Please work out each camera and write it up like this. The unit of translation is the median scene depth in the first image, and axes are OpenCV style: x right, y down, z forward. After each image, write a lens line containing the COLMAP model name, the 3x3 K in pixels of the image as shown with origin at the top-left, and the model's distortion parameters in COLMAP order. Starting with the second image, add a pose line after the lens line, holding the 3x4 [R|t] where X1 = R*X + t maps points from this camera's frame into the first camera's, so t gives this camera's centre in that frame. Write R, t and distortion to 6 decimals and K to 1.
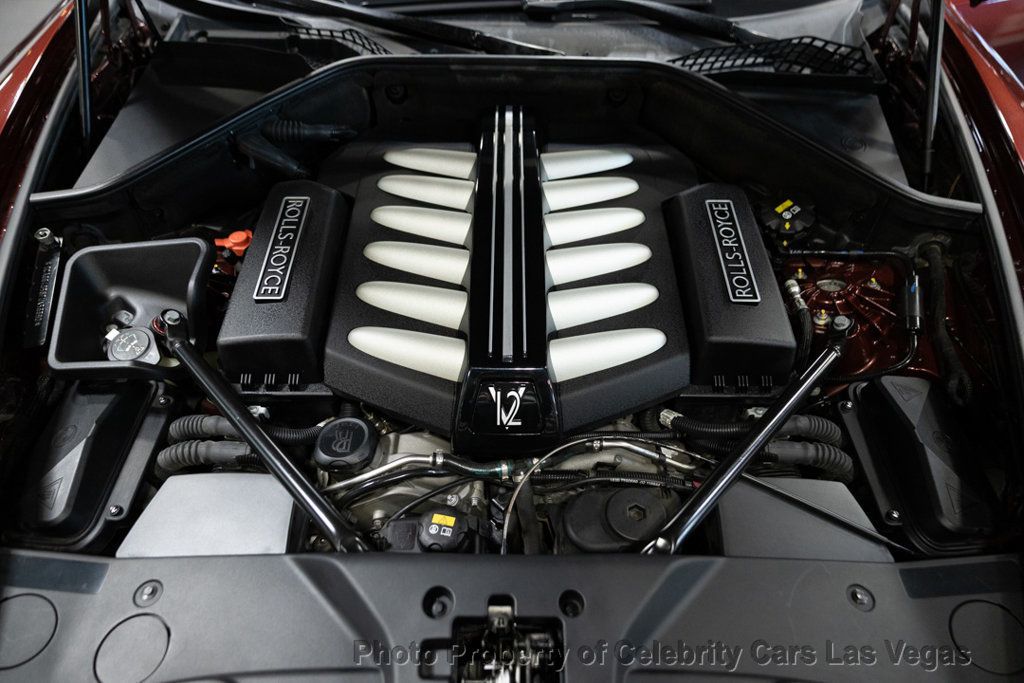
lens RADIAL K [[677.1, 0, 512.0], [0, 677.1, 341.5], [0, 0, 1]] dist [-0.007305, 0.003707]
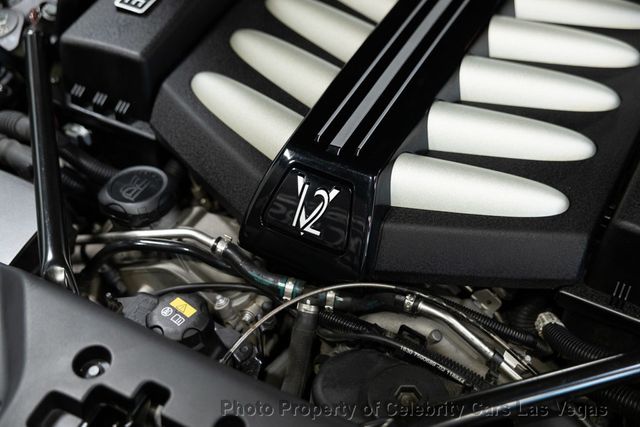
lens RADIAL K [[914.8, 0, 320.0], [0, 914.8, 213.5], [0, 0, 1]] dist [-0.019377, 0.021716]
pose [[0.878411, 0.330562, -0.345140, 0.346865], [-0.343685, 0.938768, 0.024409, 0.070112], [0.332075, 0.097178, 0.938234, 0.021565]]
